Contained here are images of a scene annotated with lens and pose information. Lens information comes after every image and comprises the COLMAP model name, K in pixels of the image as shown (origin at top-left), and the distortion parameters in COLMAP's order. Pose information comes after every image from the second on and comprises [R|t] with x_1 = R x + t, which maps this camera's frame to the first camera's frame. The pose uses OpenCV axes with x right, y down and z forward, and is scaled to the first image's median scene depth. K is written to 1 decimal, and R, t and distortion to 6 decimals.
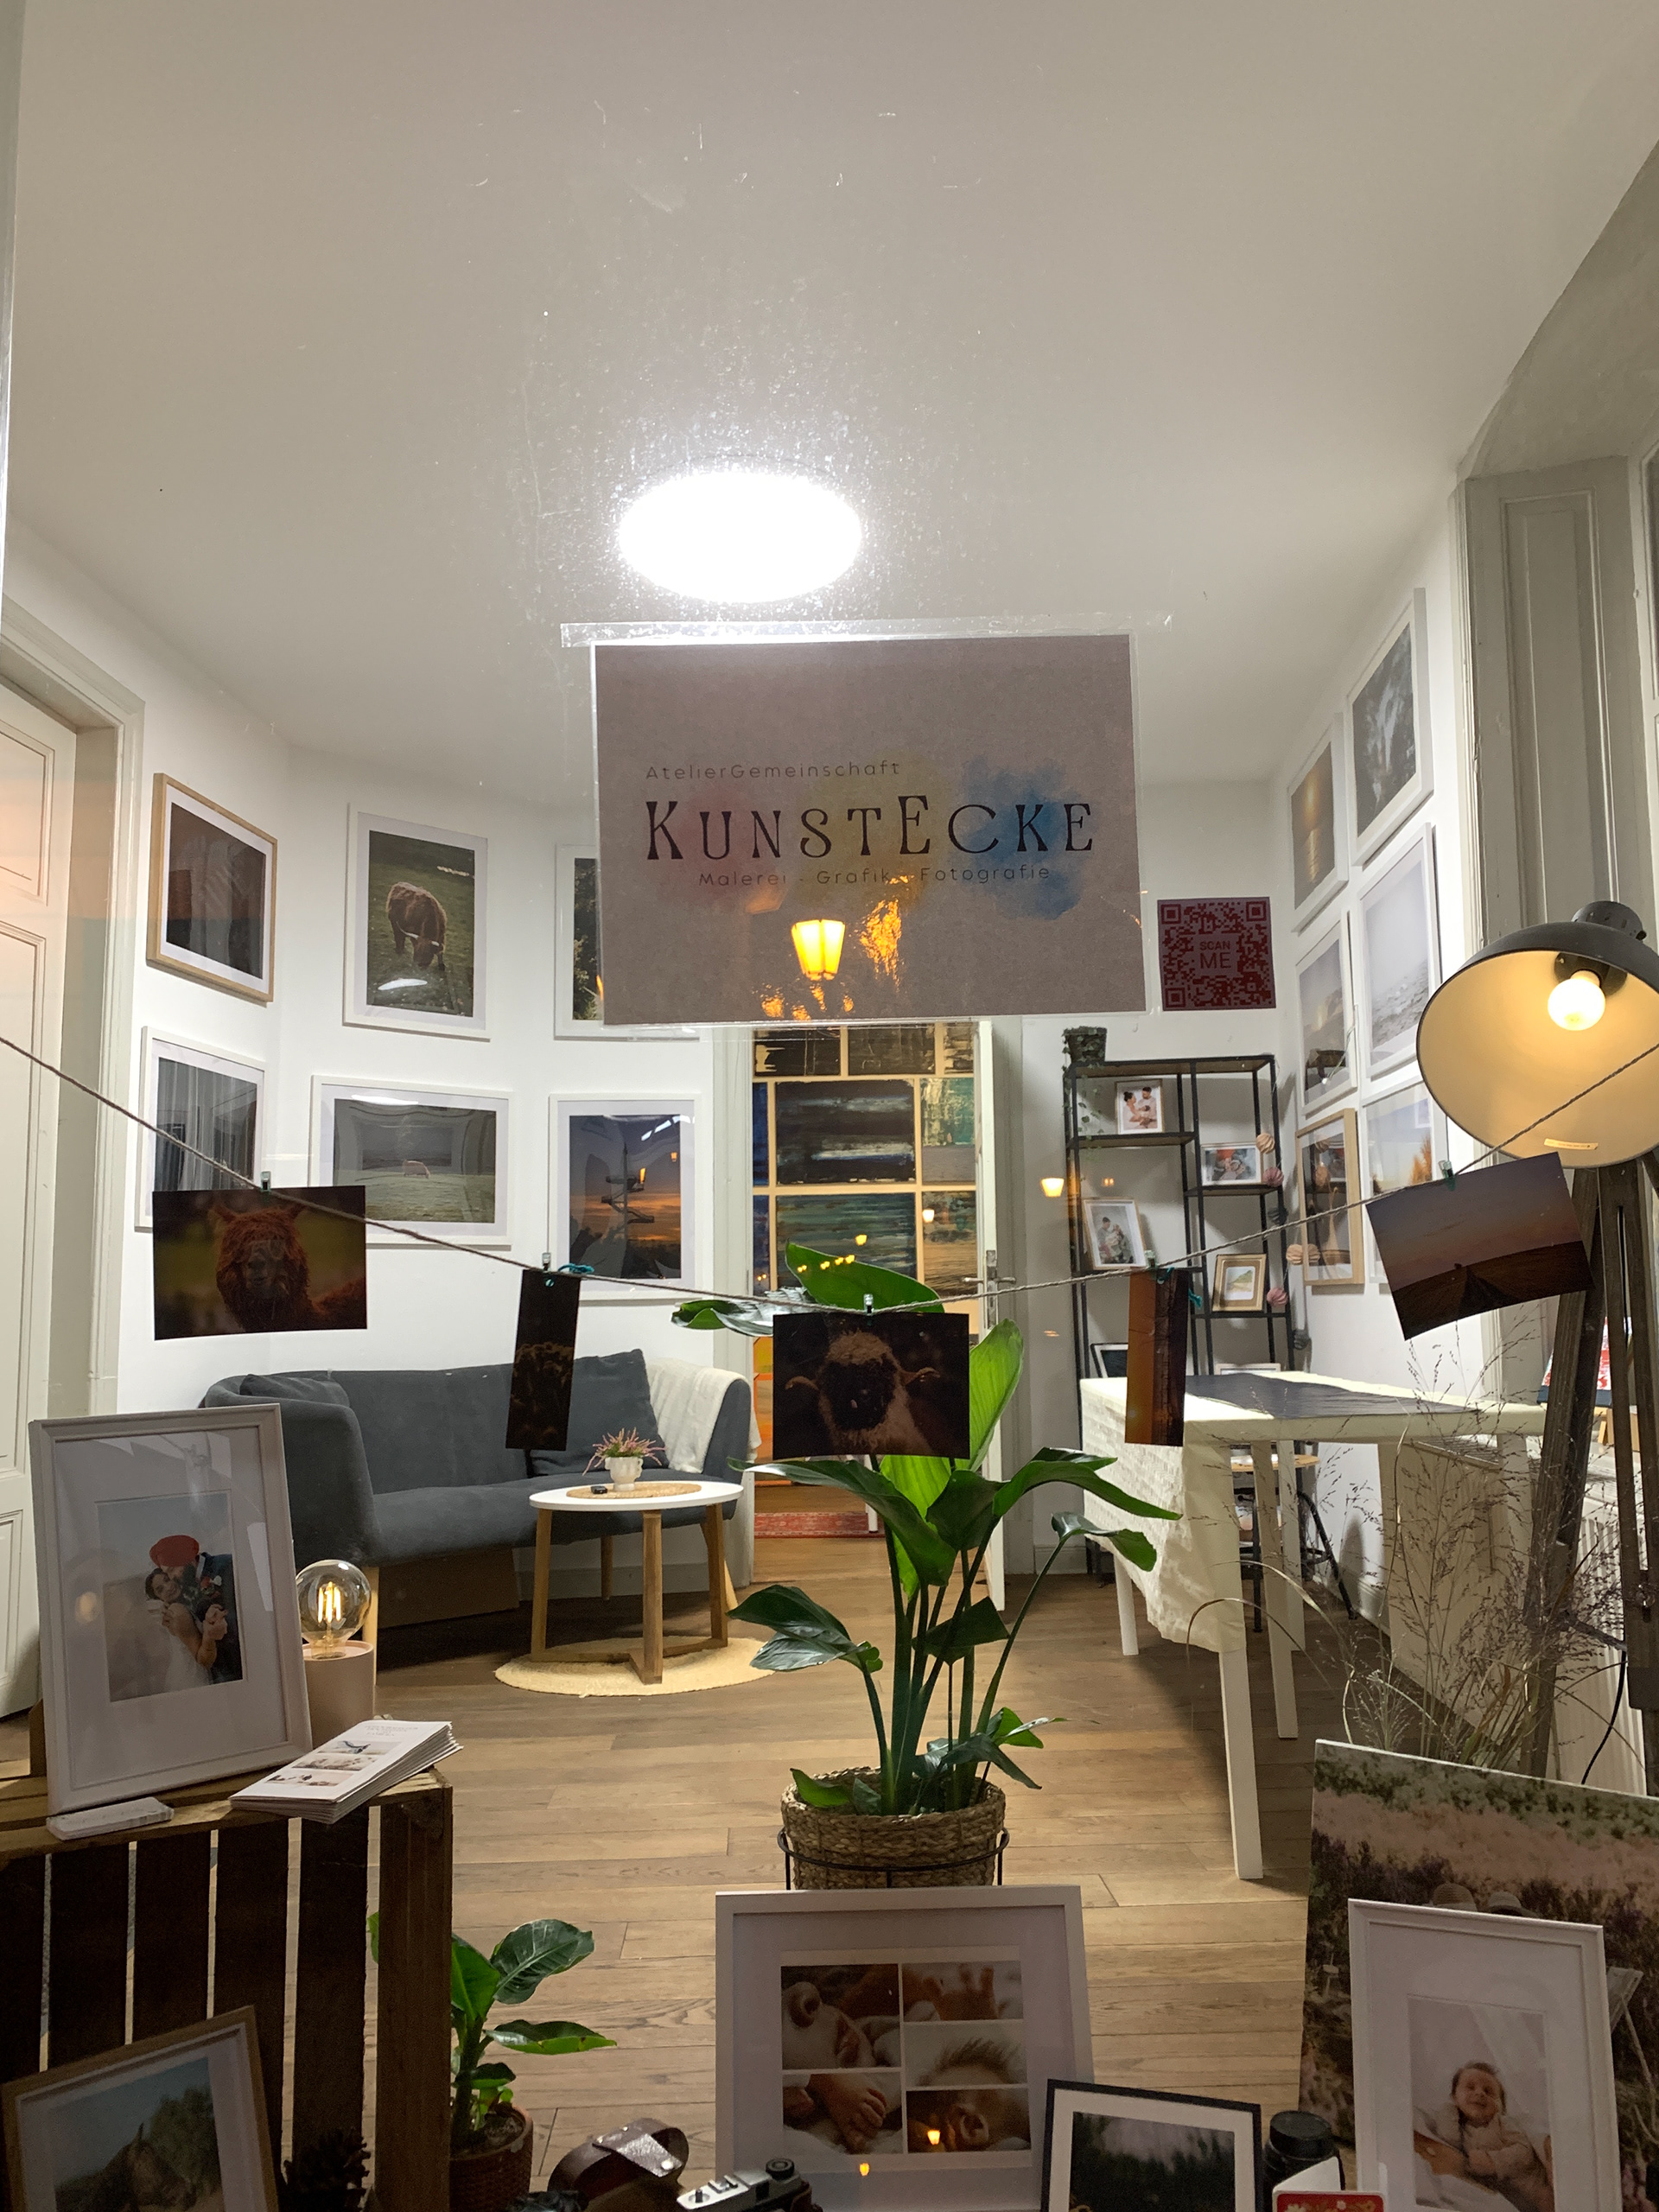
lens RADIAL K [[1689.2, 0, 825.1], [0, 1689.2, 1125.7], [0, 0, 1]] dist [0.021497, -0.019024]
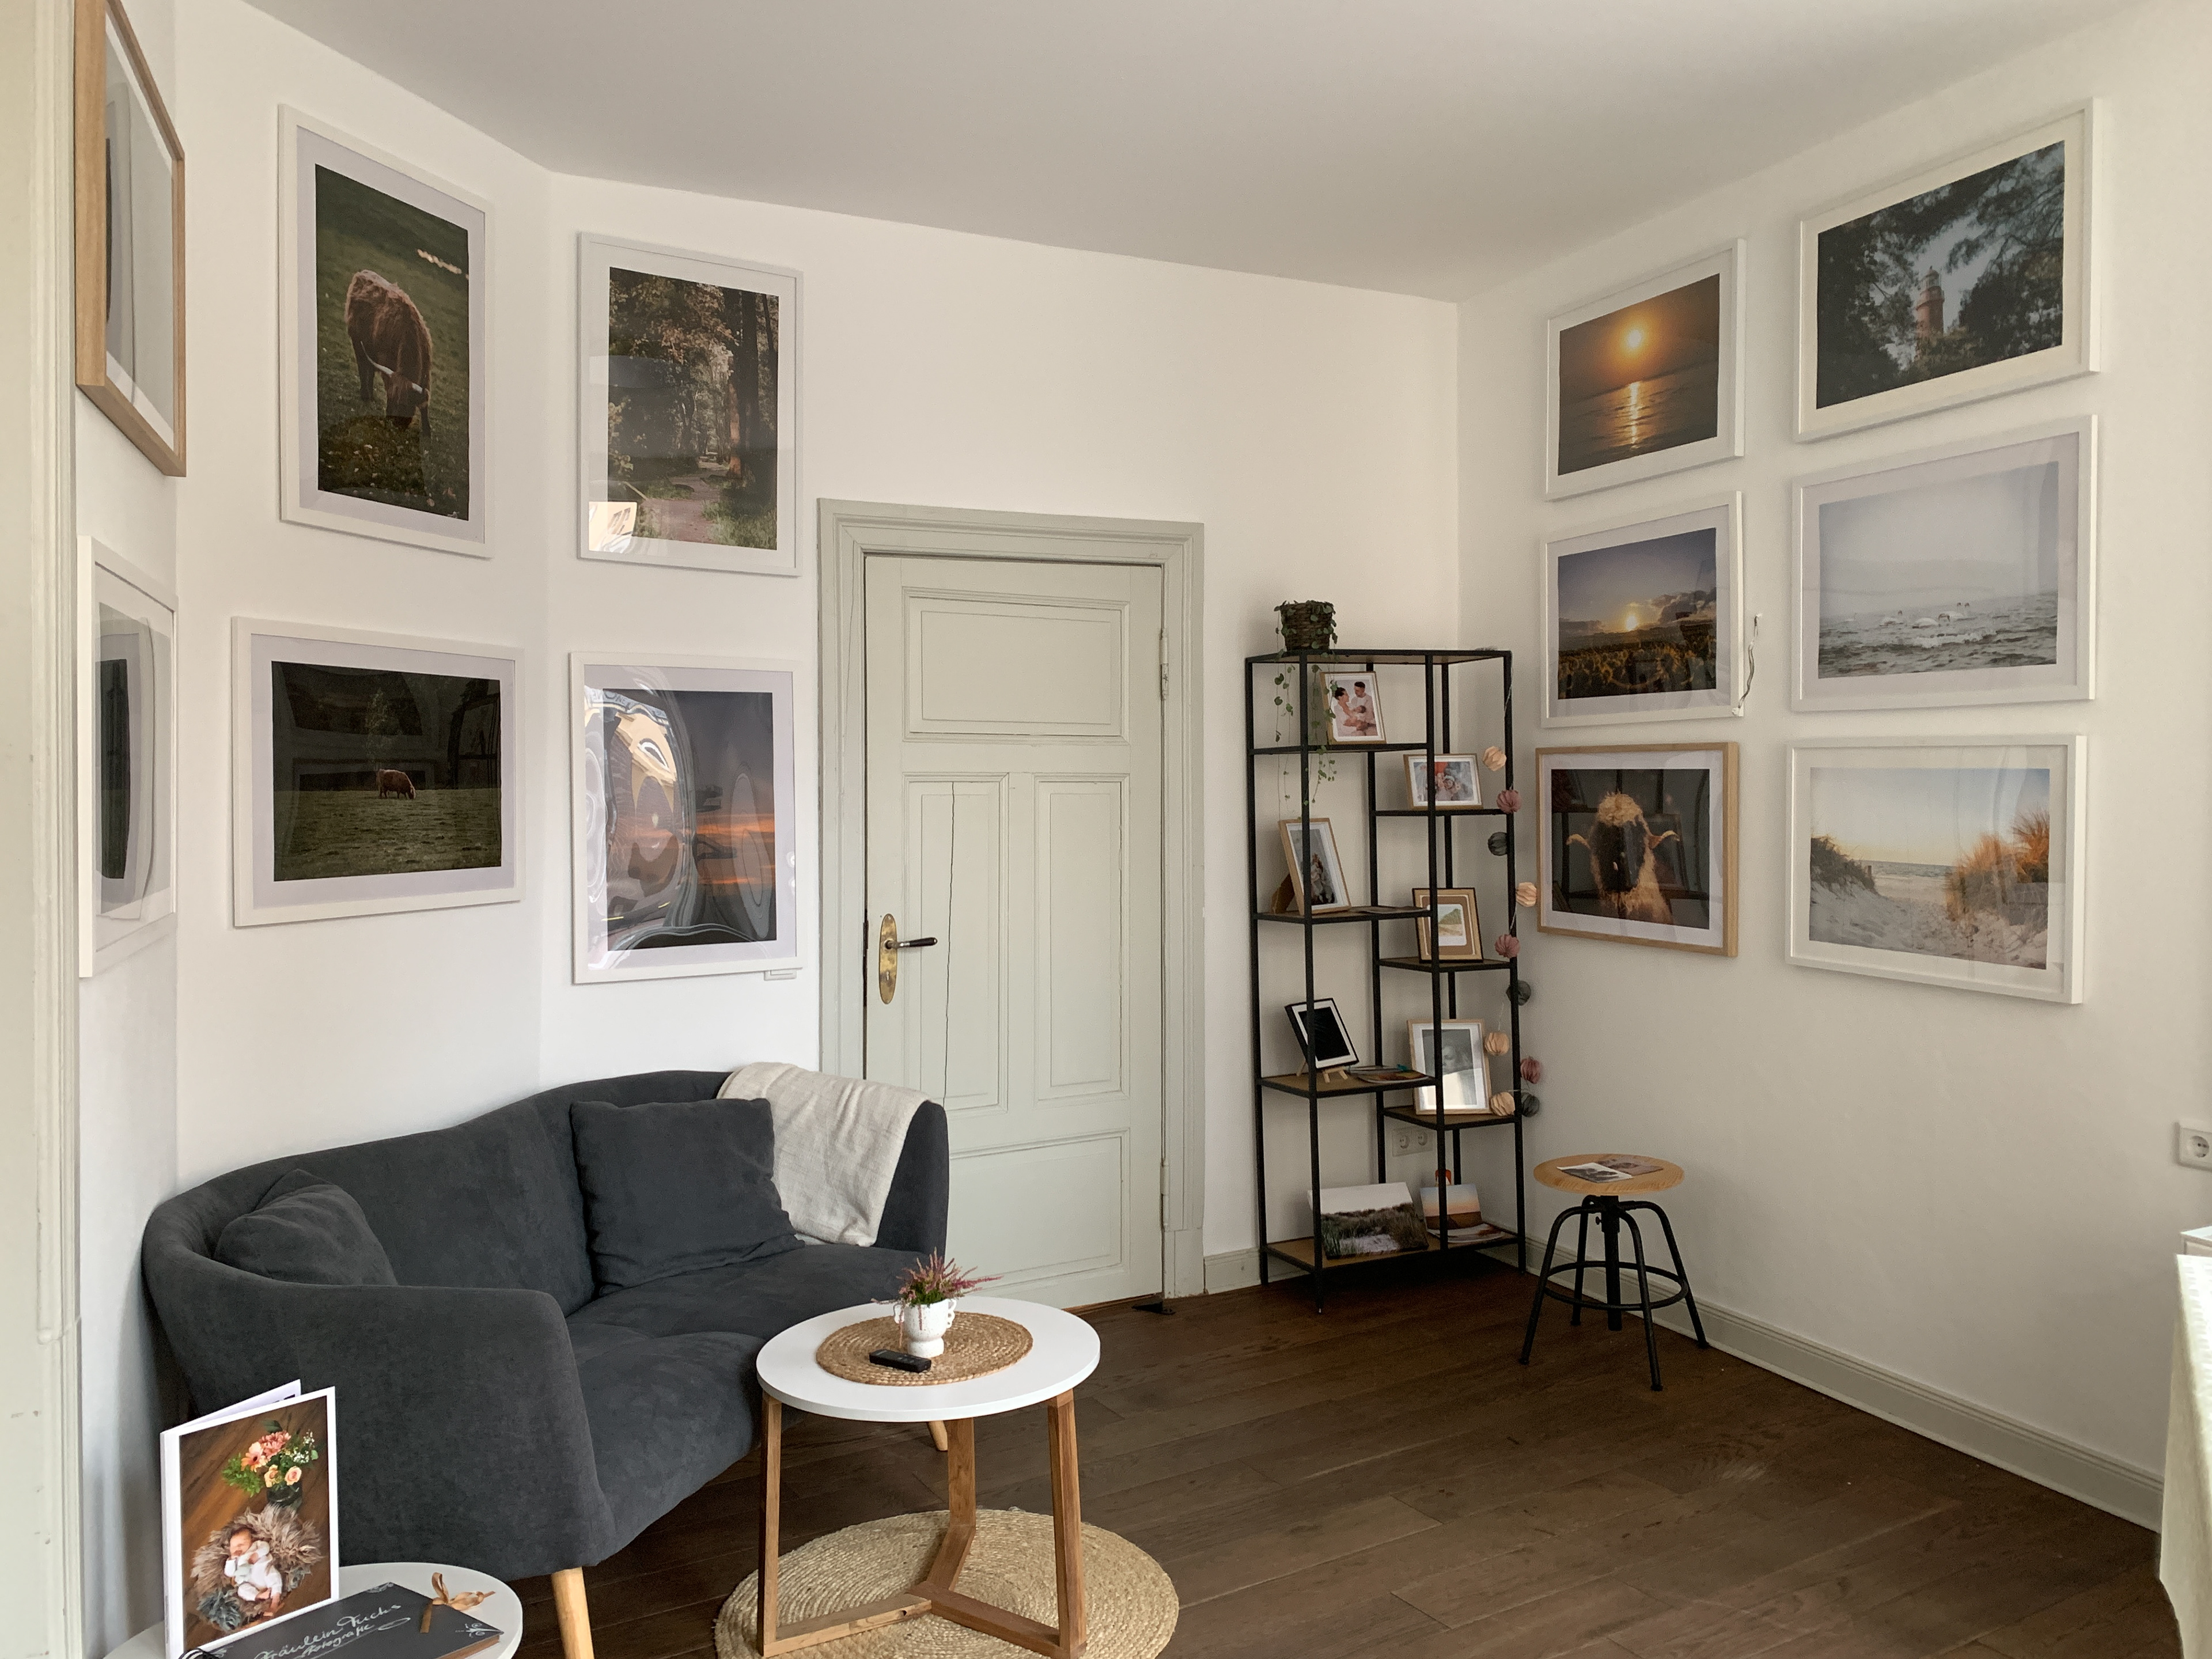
lens RADIAL K [[1689.2, 0, 1098.7], [0, 1689.2, 817.9], [0, 0, 1]] dist [0.021497, -0.019024]
pose [[0.877151, -0.000487, 0.480214, -1.197775], [-0.057509, 0.992696, 0.106051, -0.146380], [-0.476758, -0.120639, 0.870717, 1.465072]]
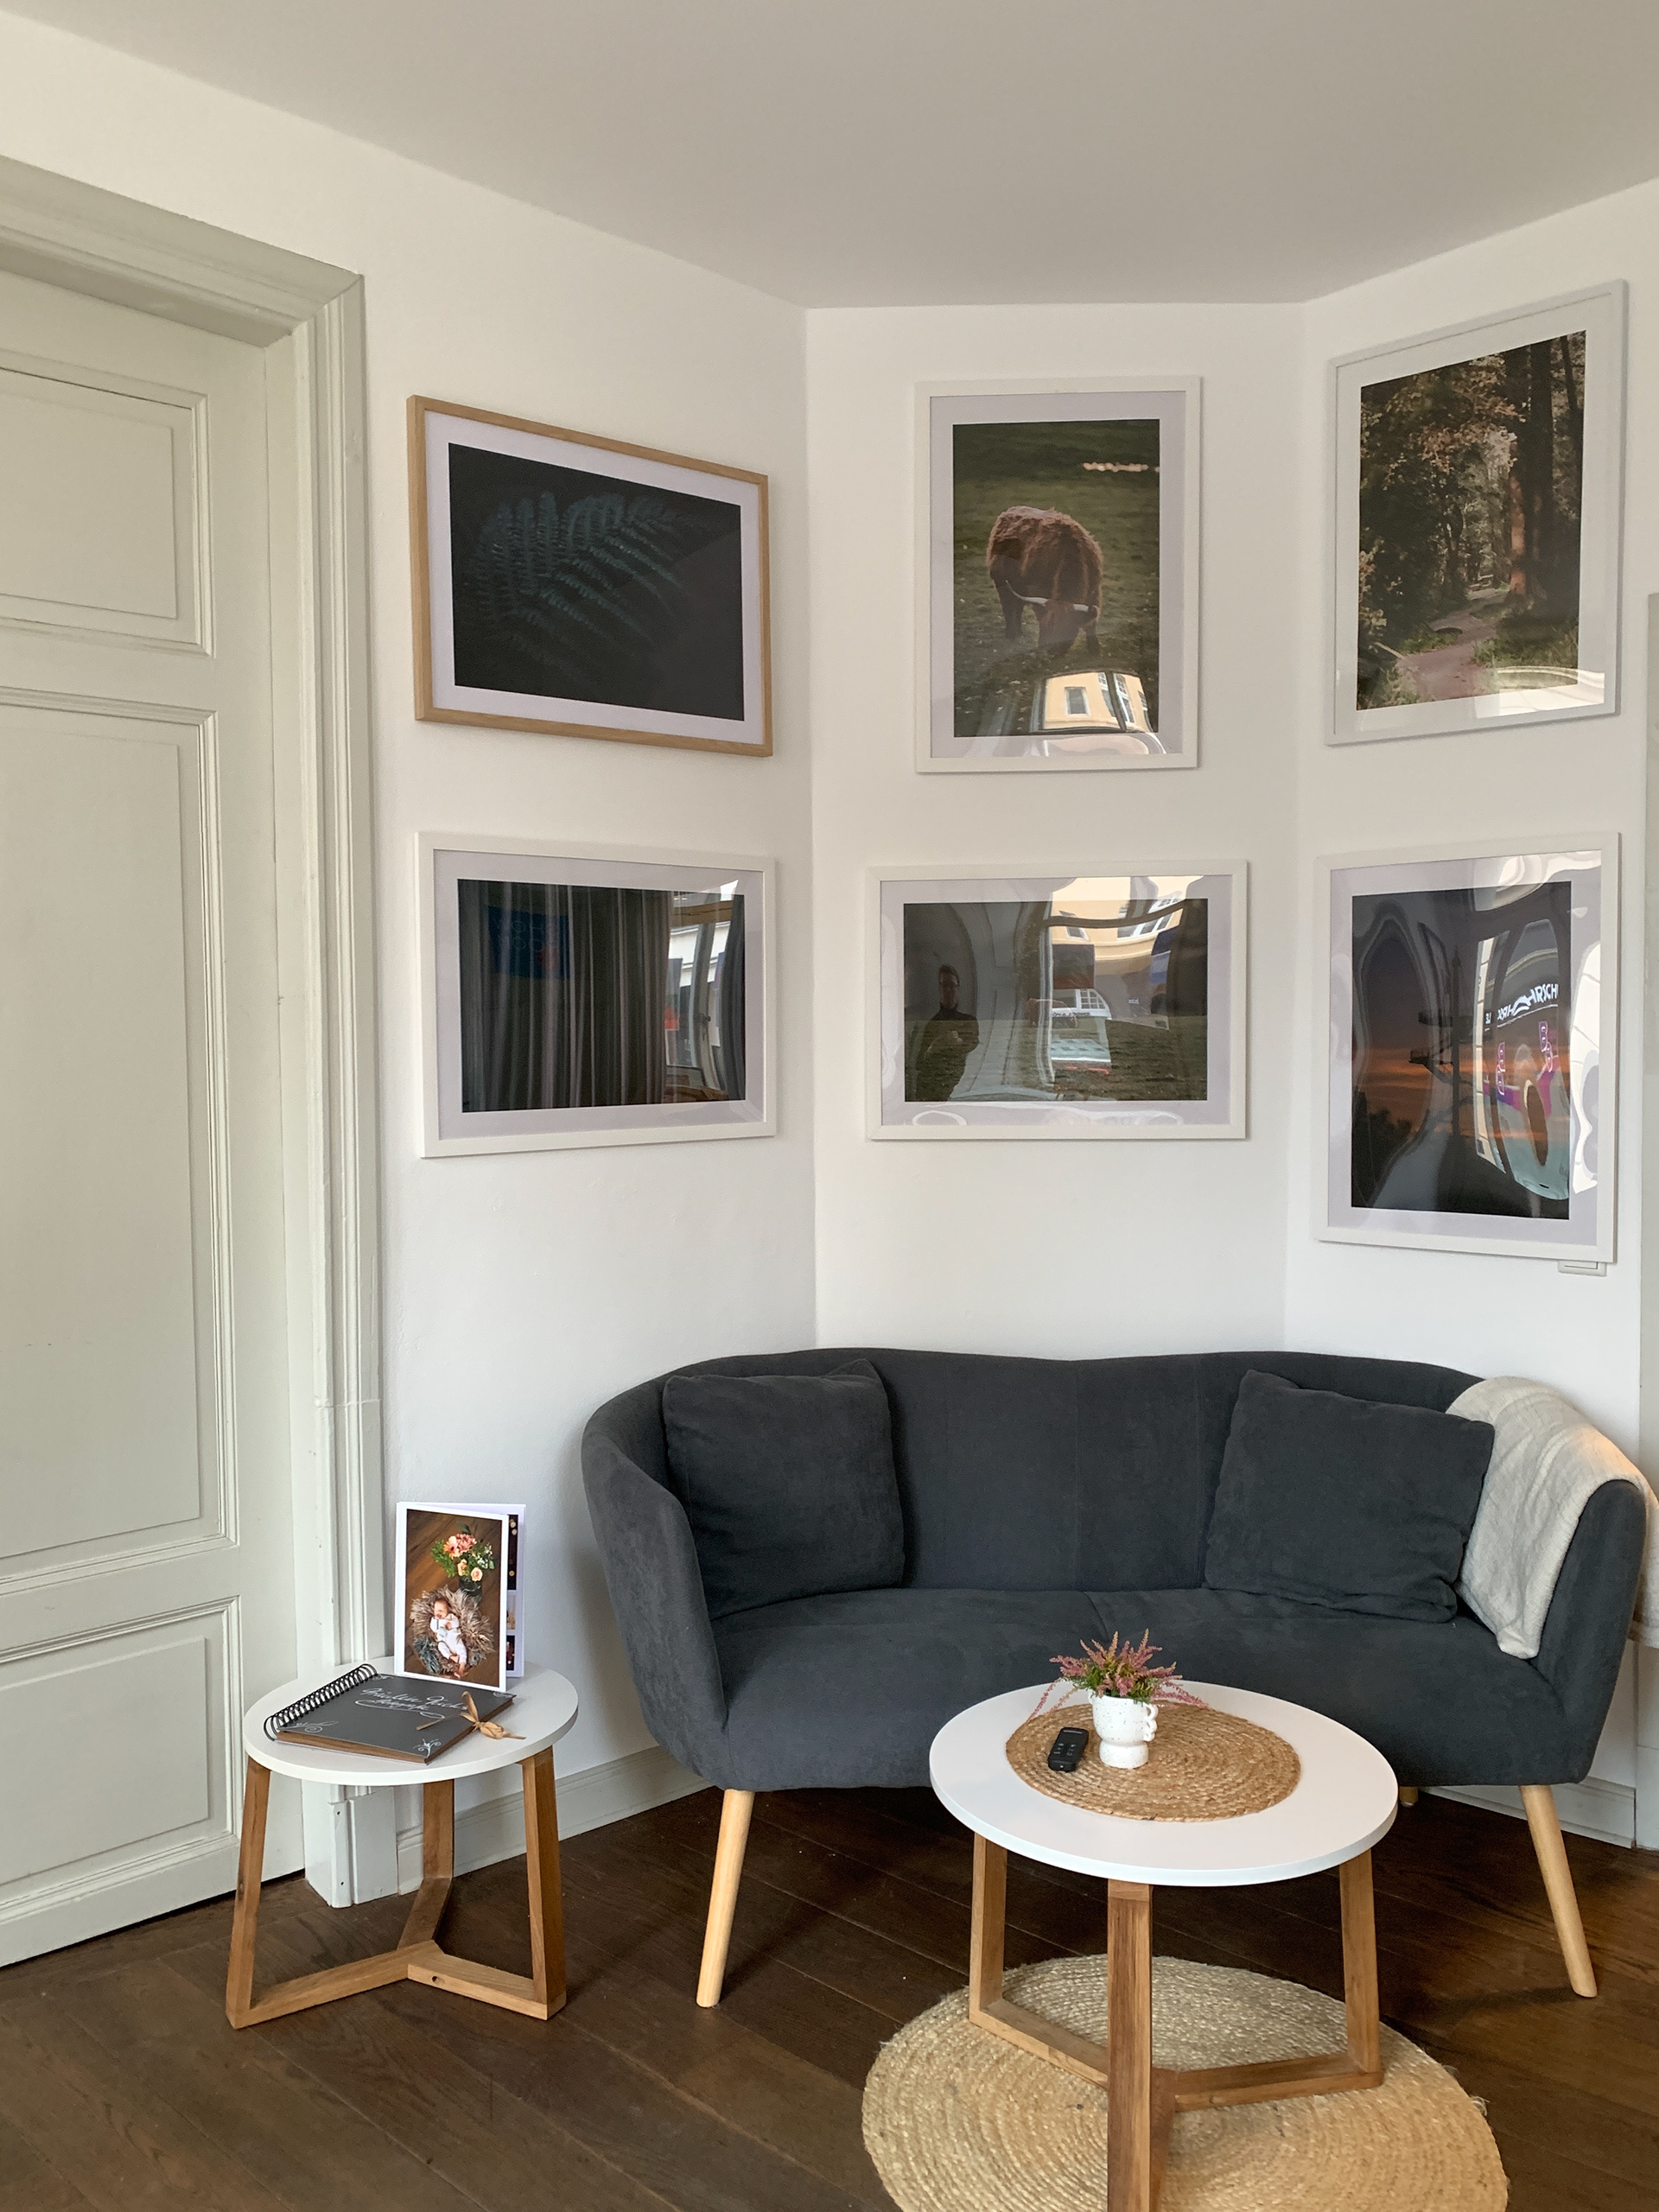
lens RADIAL K [[1689.2, 0, 821.4], [0, 1689.2, 1096.6], [0, 0, 1]] dist [0.021497, -0.019024]
pose [[0.724503, 0.030259, -0.688608, 0.389849], [0.072106, 0.990227, 0.119378, -0.079348], [0.685490, -0.136142, 0.715240, 2.037701]]
